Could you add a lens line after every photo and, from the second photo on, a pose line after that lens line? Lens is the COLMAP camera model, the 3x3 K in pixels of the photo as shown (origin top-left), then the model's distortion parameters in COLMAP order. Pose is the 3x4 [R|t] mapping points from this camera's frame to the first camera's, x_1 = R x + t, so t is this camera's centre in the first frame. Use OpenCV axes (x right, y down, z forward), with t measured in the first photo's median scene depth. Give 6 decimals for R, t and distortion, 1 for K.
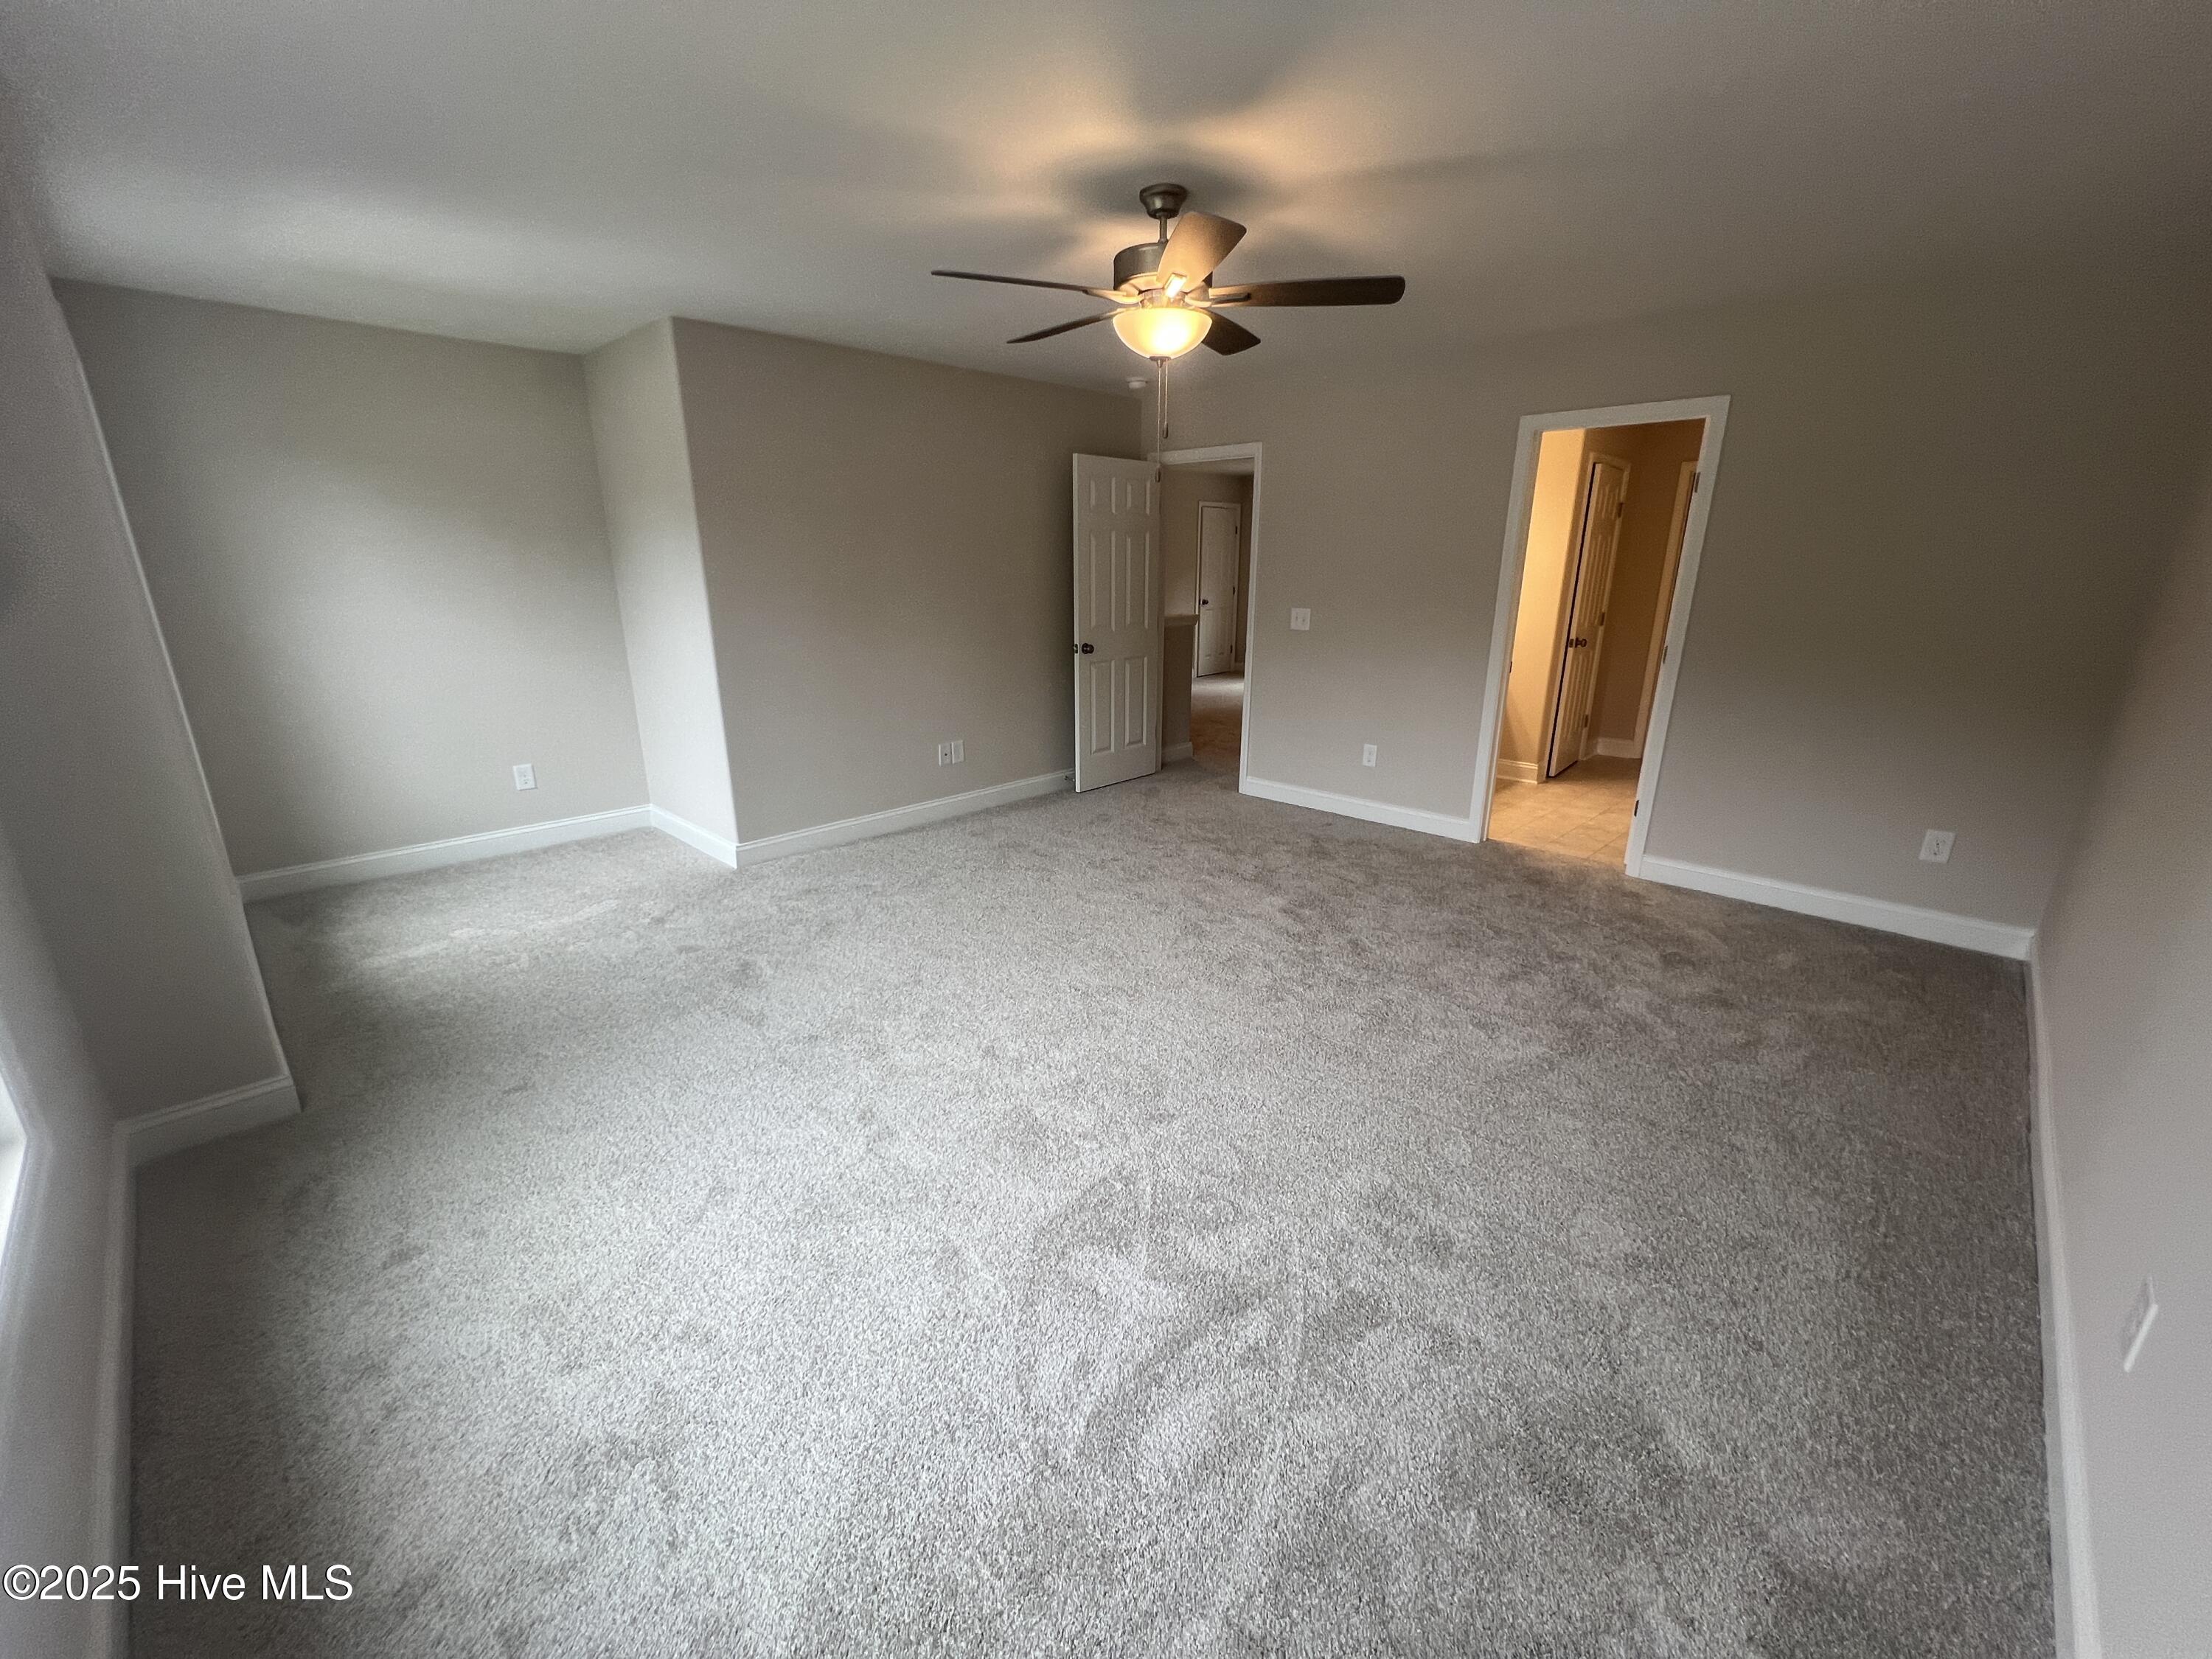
lens RADIAL K [[893.5, 0, 1101.2], [0, 893.5, 830.3], [0, 0, 1]] dist [-0.001497, -0.000130]
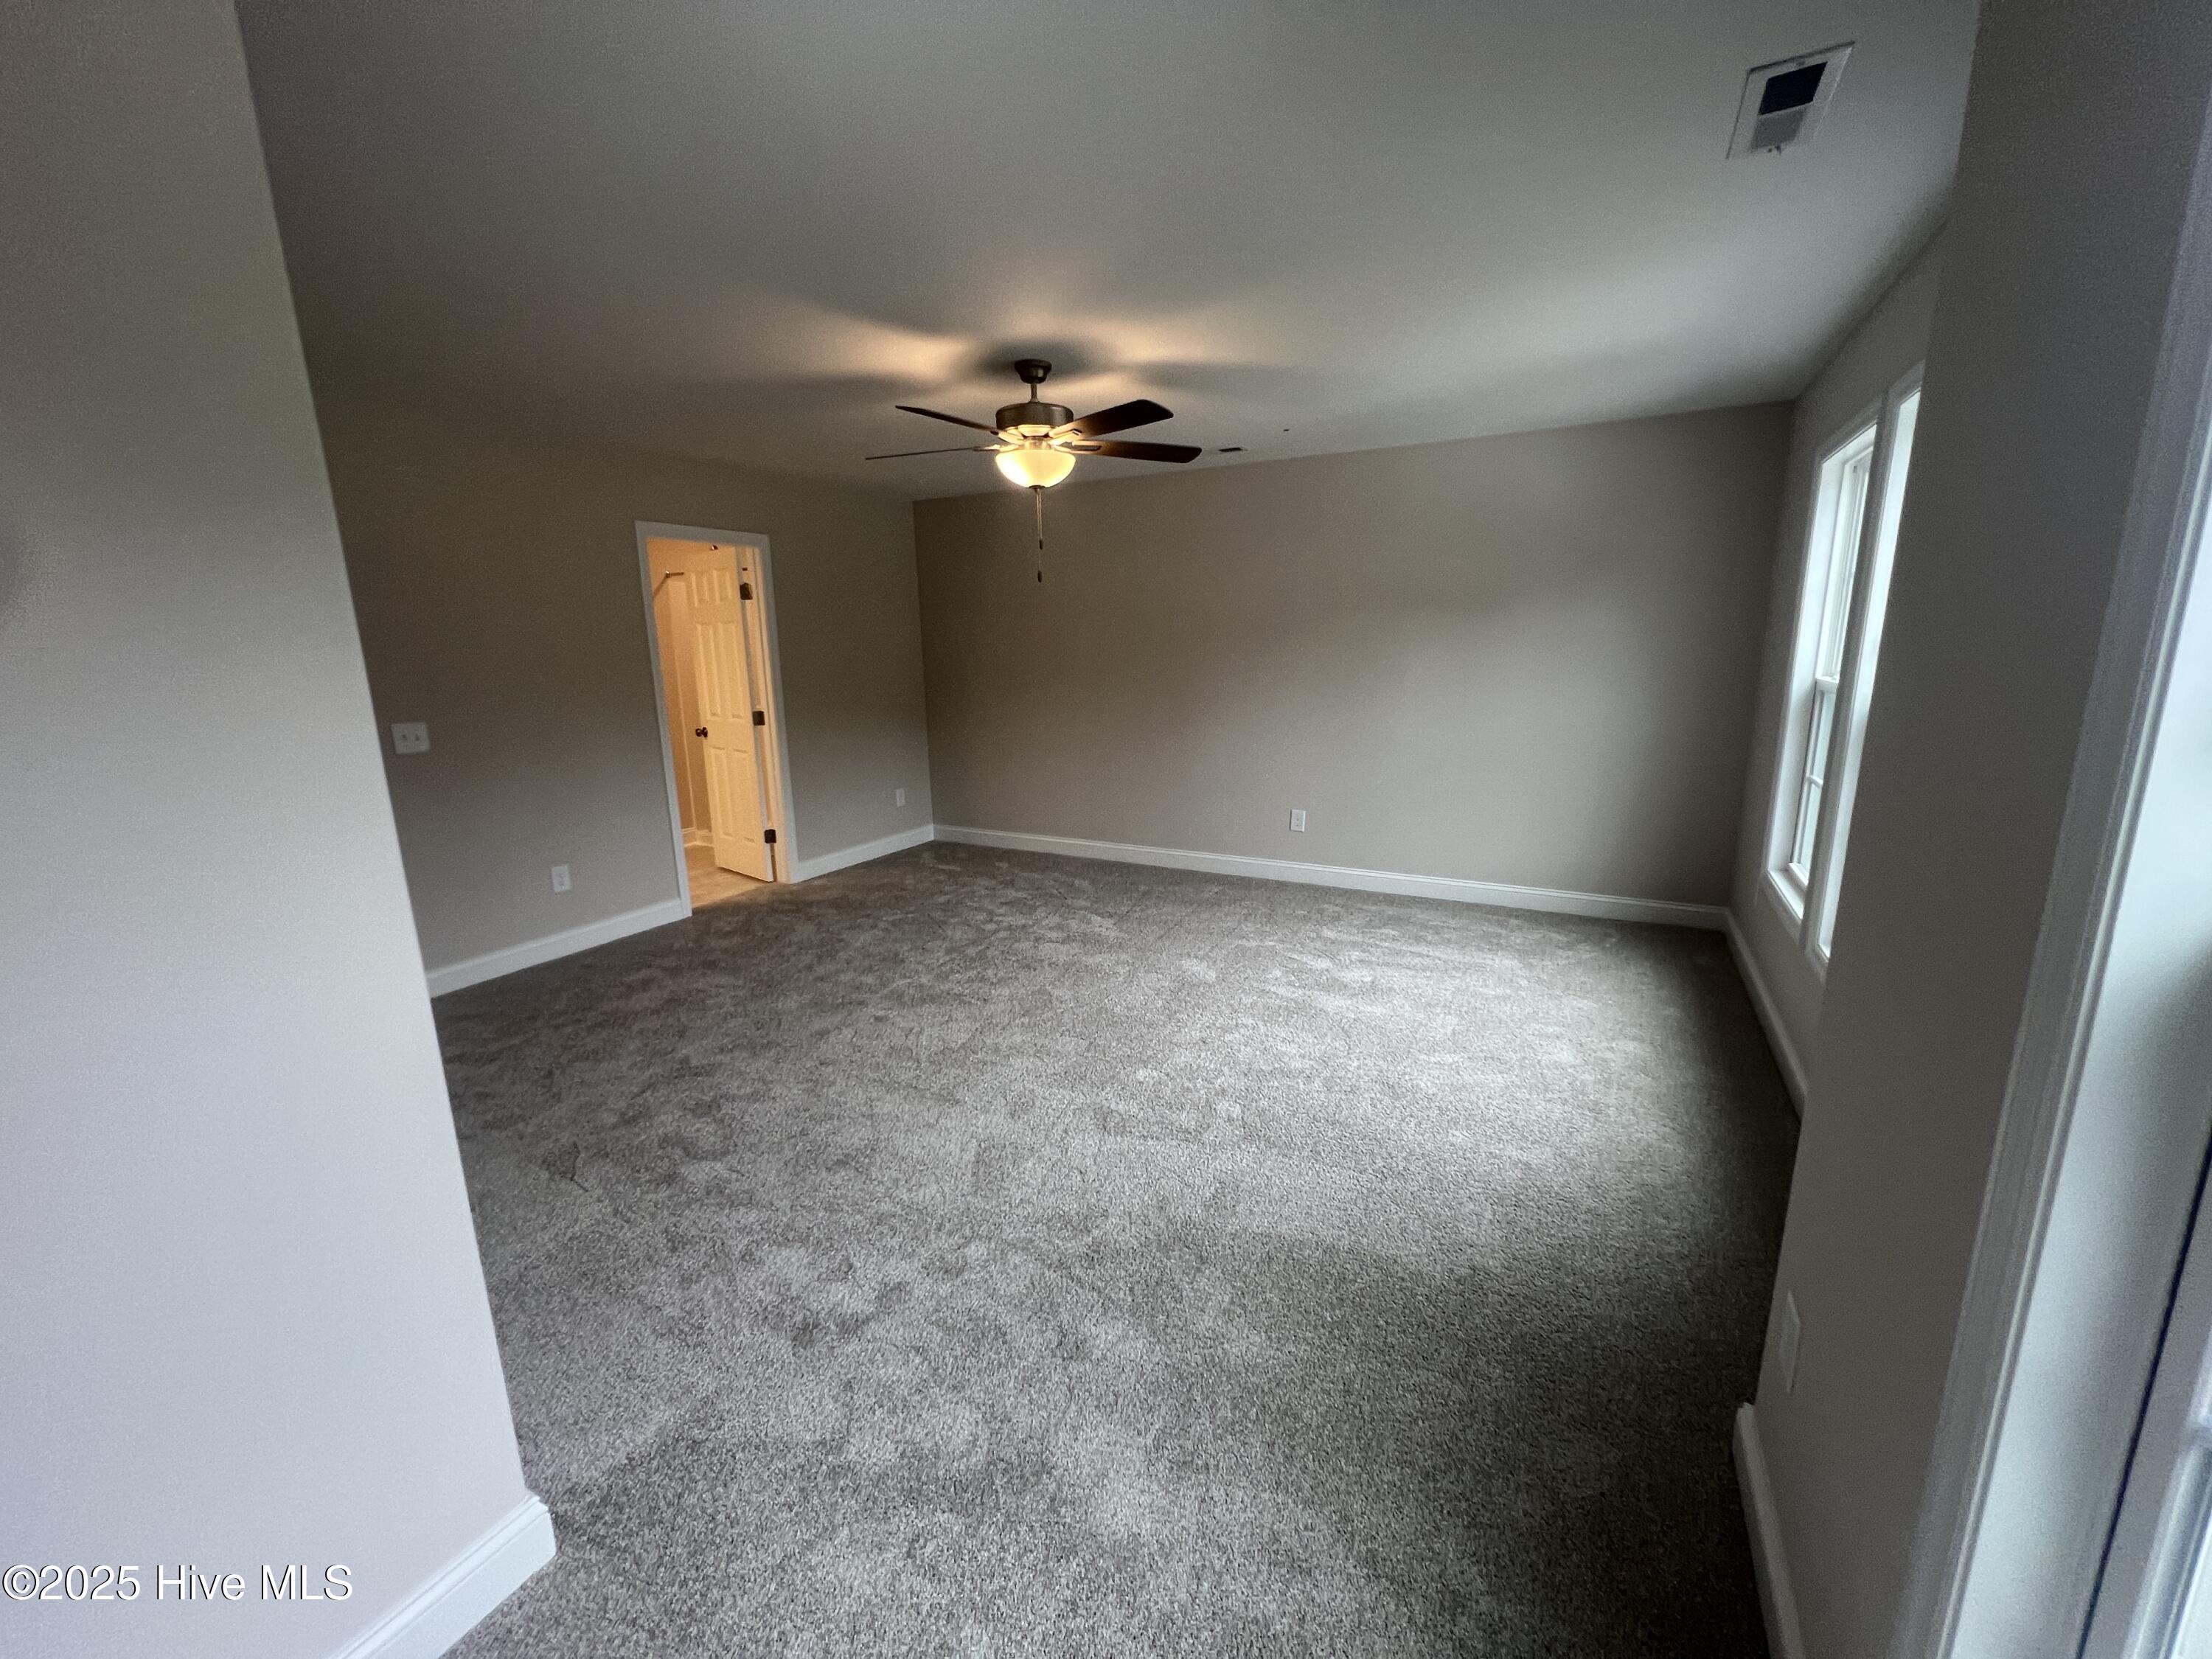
lens RADIAL K [[888.6, 0, 1104.6], [0, 888.6, 828.7], [0, 0, 1]] dist [-0.000552, -0.000005]
pose [[-0.269878, -0.192575, 0.943441, -0.751067], [0.301570, 0.913599, 0.272749, -0.241674], [-0.914452, 0.358122, -0.188485, 0.801805]]
